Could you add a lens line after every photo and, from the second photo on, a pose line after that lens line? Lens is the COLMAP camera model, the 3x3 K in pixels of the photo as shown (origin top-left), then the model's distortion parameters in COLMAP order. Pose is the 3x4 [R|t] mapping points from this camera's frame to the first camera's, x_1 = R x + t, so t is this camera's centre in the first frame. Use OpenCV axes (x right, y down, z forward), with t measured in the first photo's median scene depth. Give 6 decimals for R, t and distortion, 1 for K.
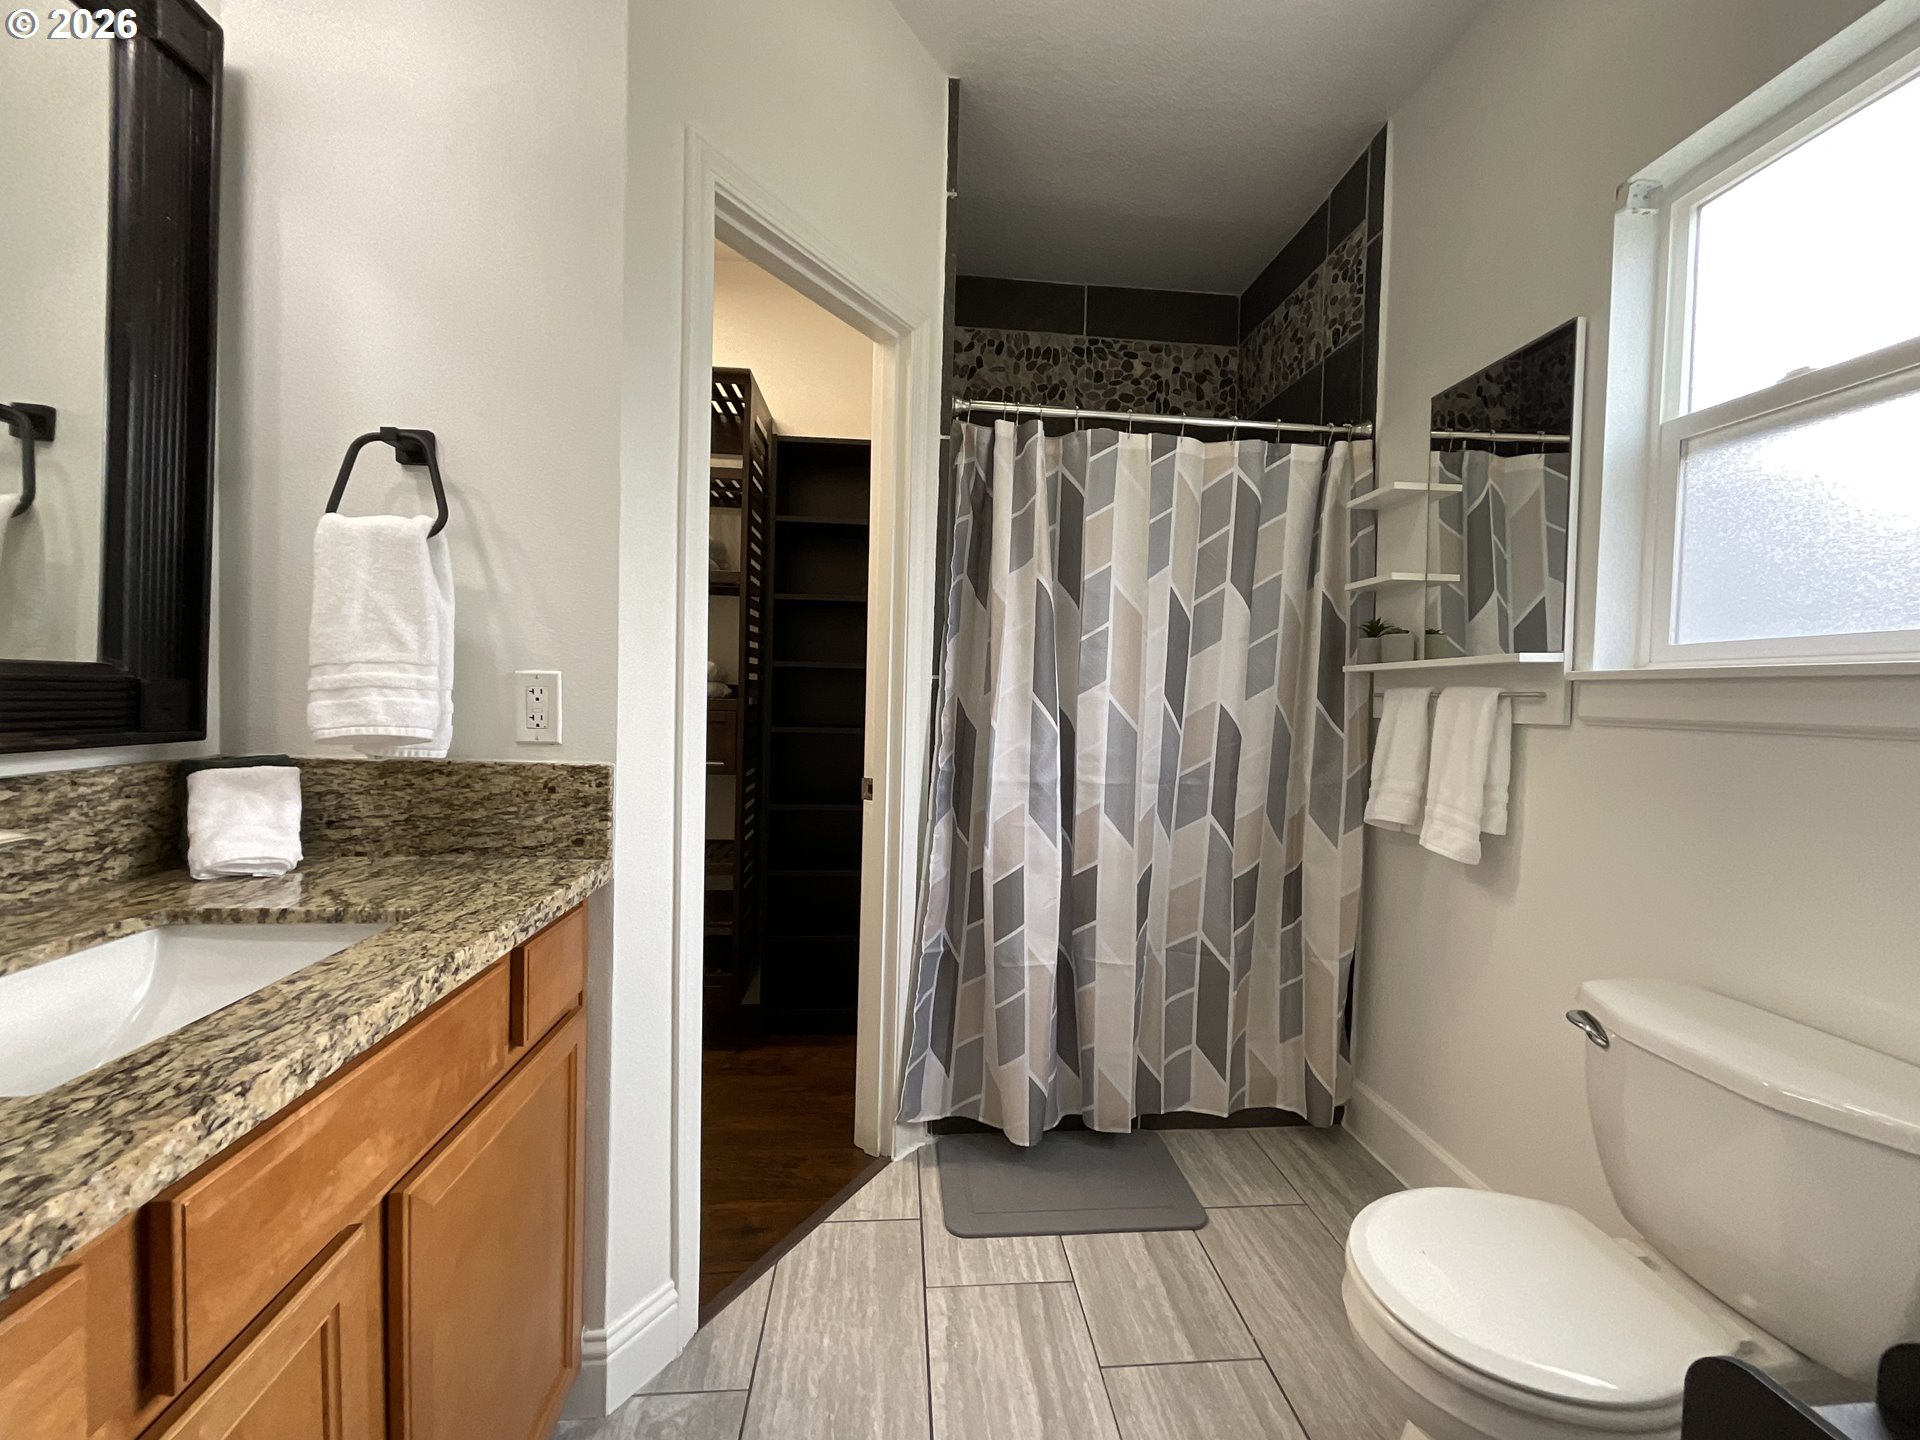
lens RADIAL K [[770.6, 0, 948.5], [0, 770.6, 718.8], [0, 0, 1]] dist [0.000734, -0.001462]
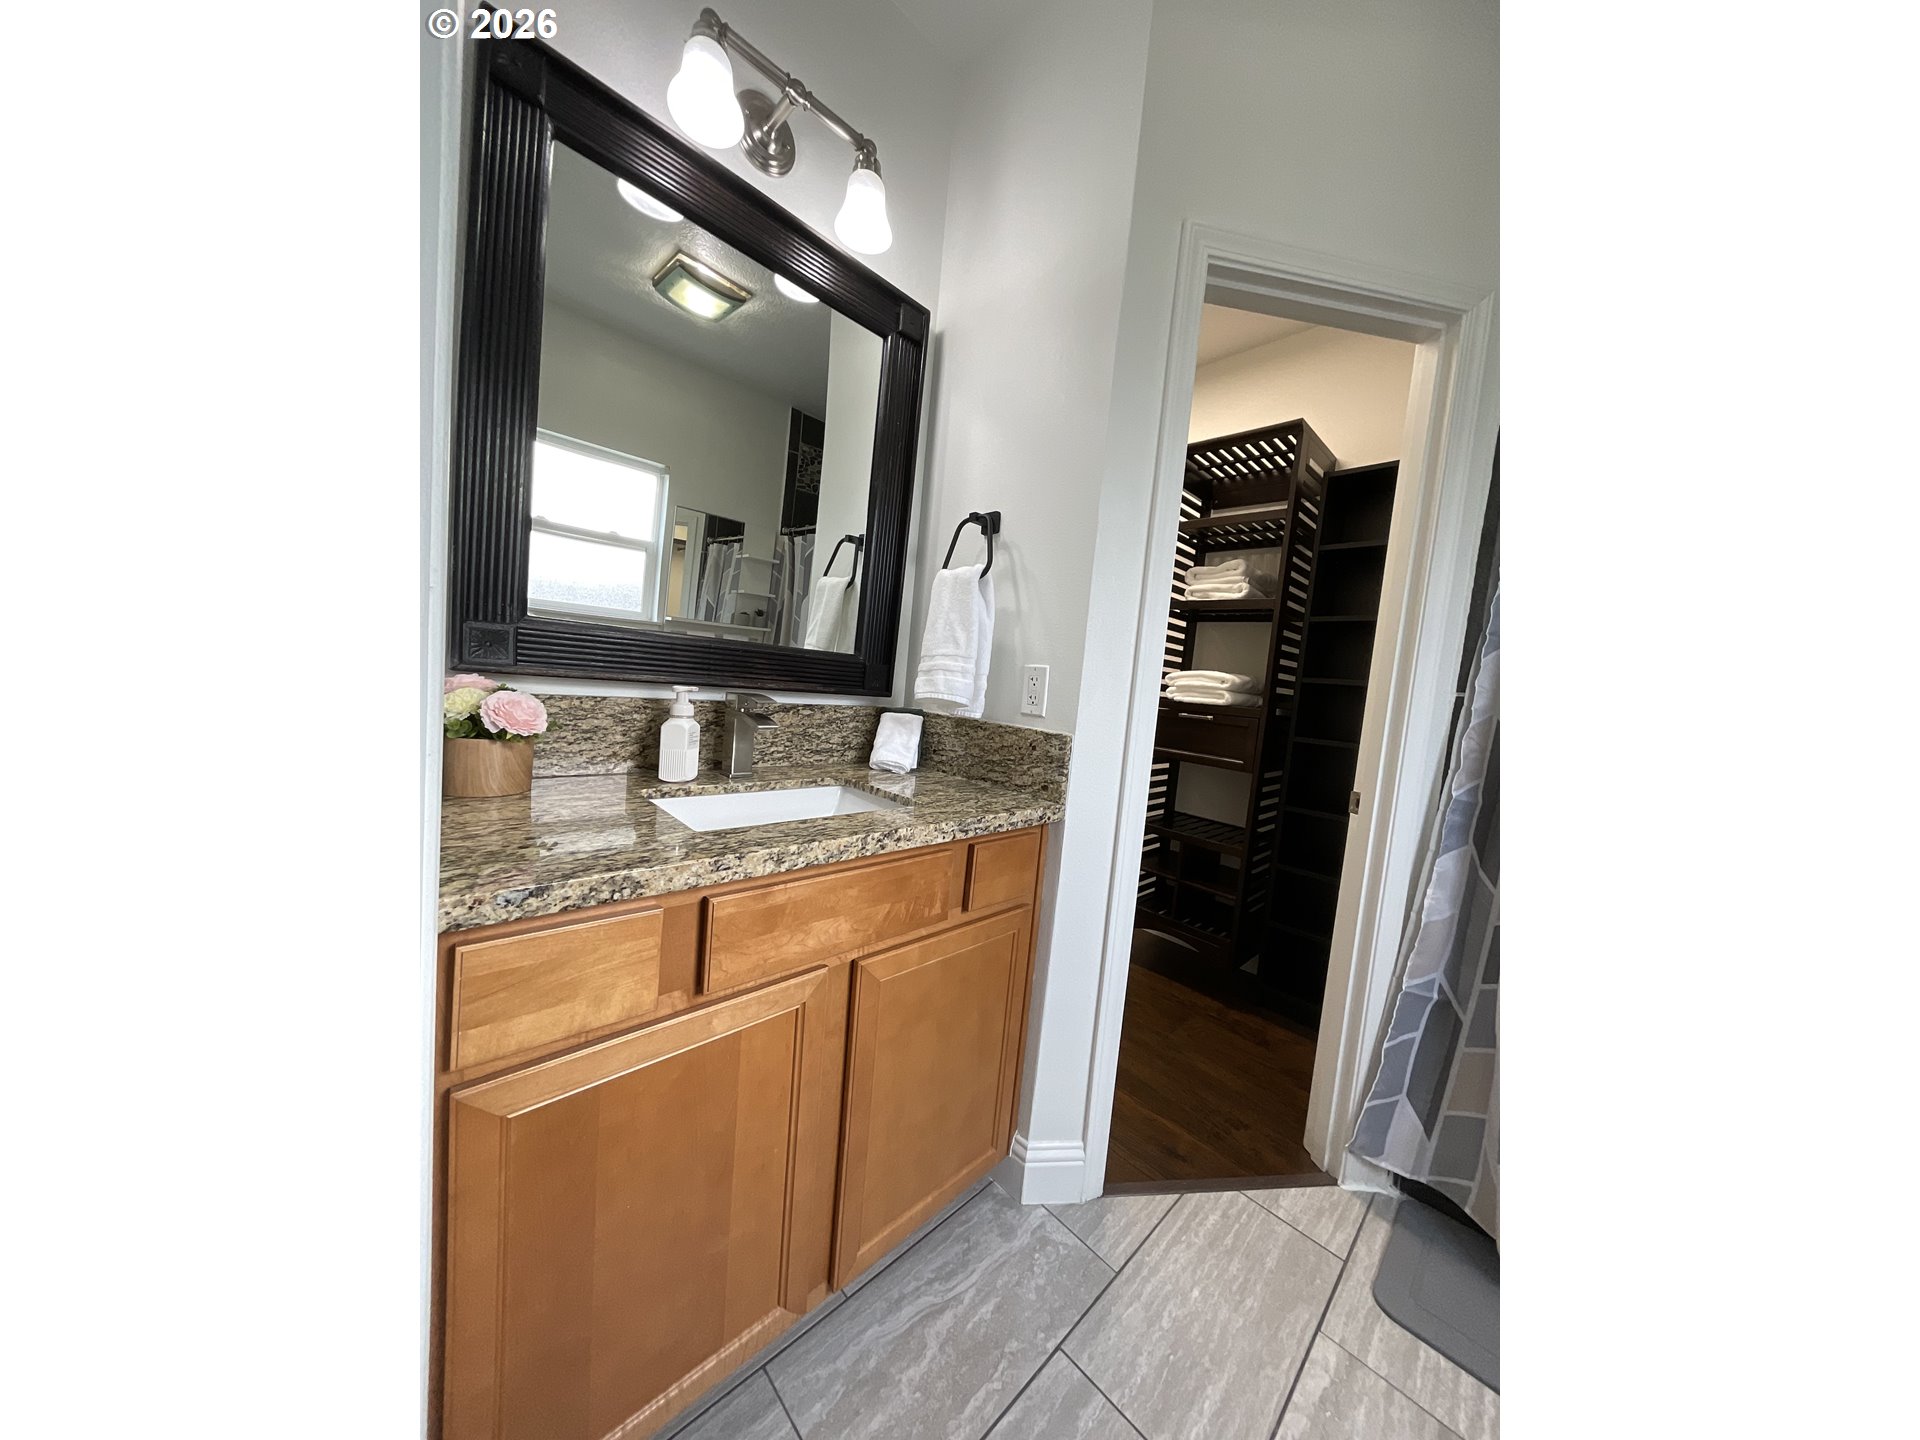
lens RADIAL K [[573.7, 0, 954.9], [0, 573.7, 717.9], [0, 0, 1]] dist [-0.001817, -0.000237]
pose [[0.634209, 0.083722, -0.768616, 0.206540], [-0.099270, 0.994709, 0.026438, 0.023447], [0.766763, 0.059533, 0.639164, 0.210323]]
